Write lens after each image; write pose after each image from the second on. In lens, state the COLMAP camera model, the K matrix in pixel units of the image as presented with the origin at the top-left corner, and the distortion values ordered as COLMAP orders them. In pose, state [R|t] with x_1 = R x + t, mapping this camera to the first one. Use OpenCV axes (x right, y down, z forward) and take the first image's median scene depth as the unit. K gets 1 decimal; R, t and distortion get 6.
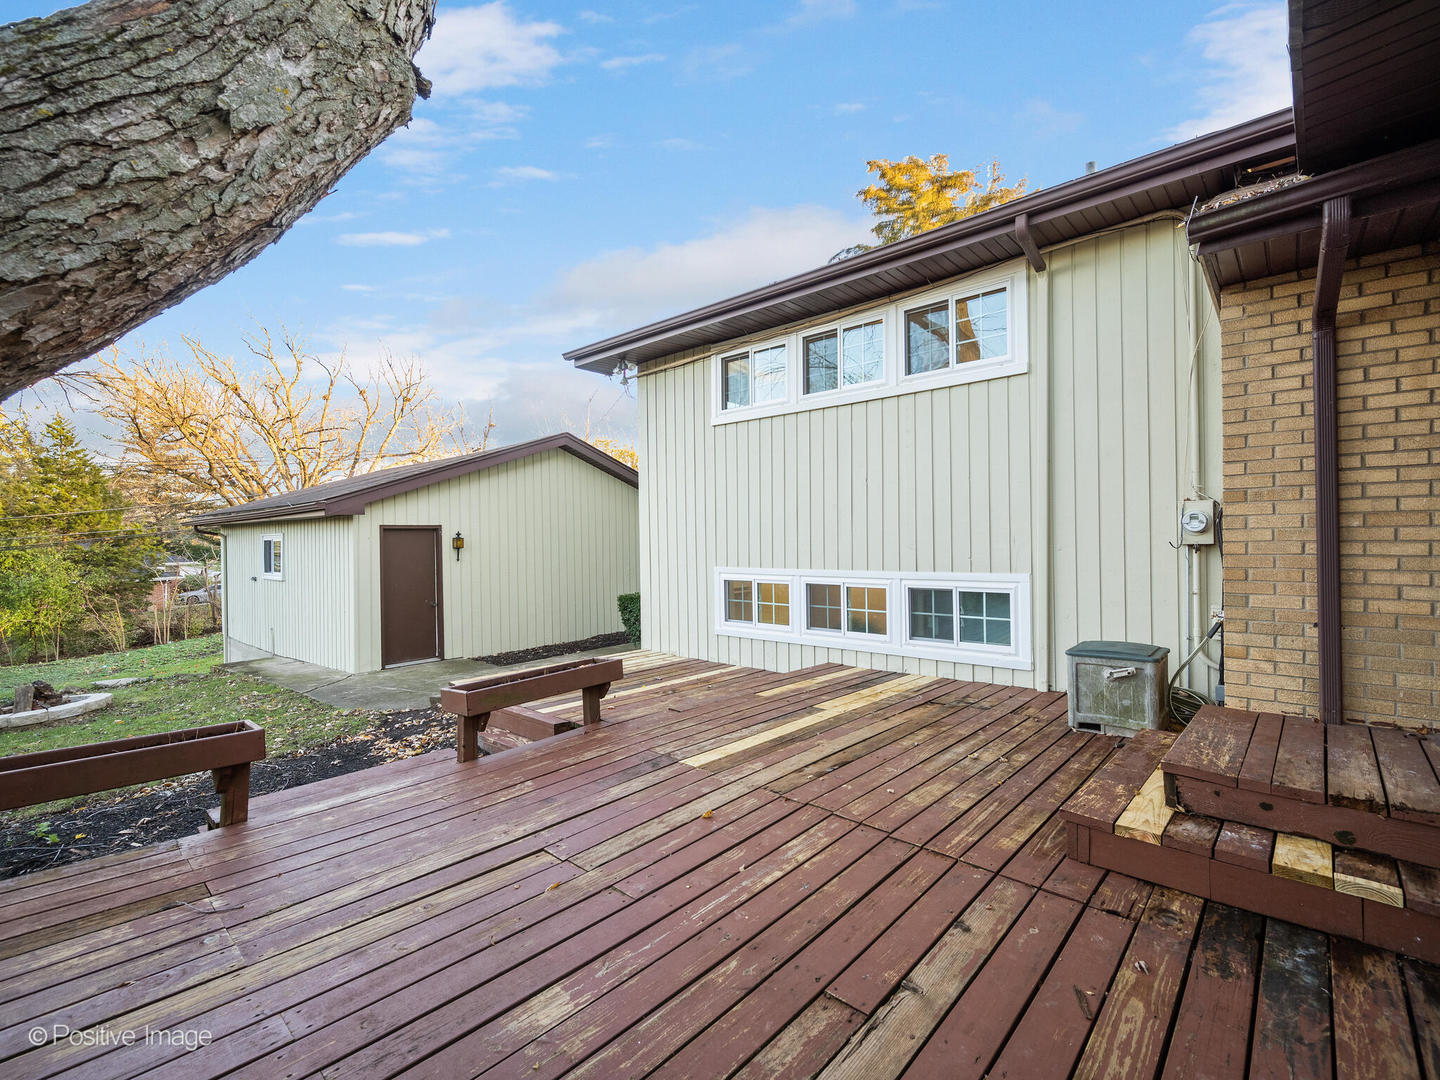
lens RADIAL K [[640.7, 0, 719.1], [0, 640.7, 548.6], [0, 0, 1]] dist [0.000160, -0.000001]
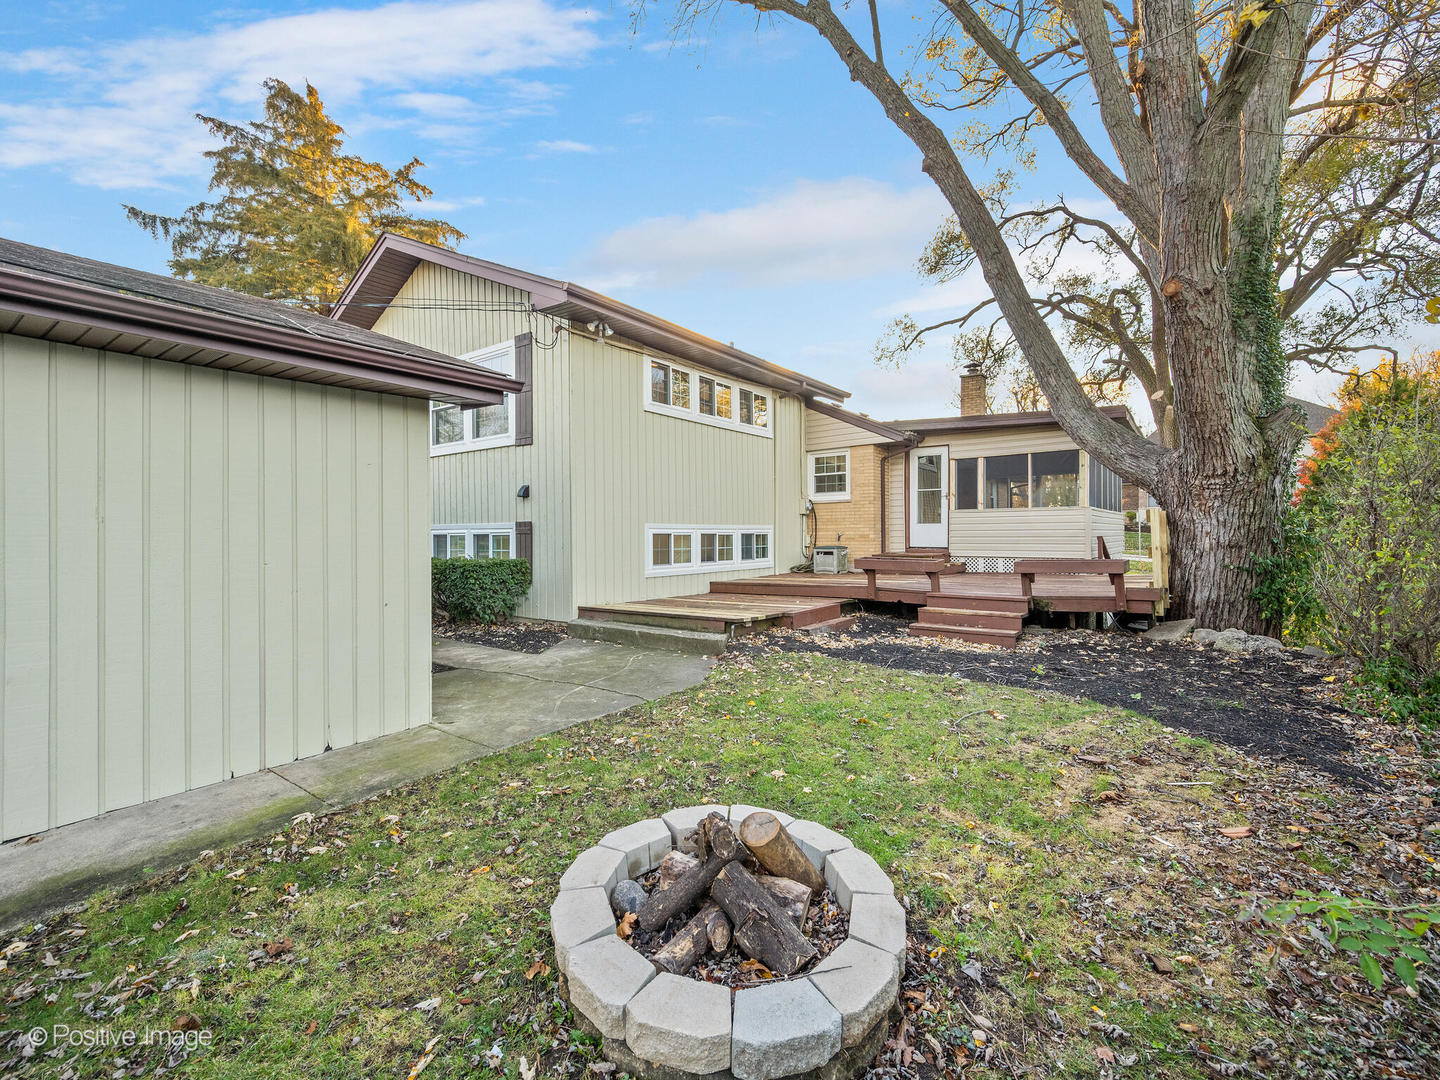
lens RADIAL K [[663.4, 0, 718.5], [0, 663.4, 534.2], [0, 0, 1]] dist [-0.000425, -0.000007]
pose [[-0.083937, -0.003574, 0.996465, -1.478486], [-0.005157, 0.999982, 0.003152, 0.049890], [-0.996458, -0.004874, -0.083954, 1.086119]]
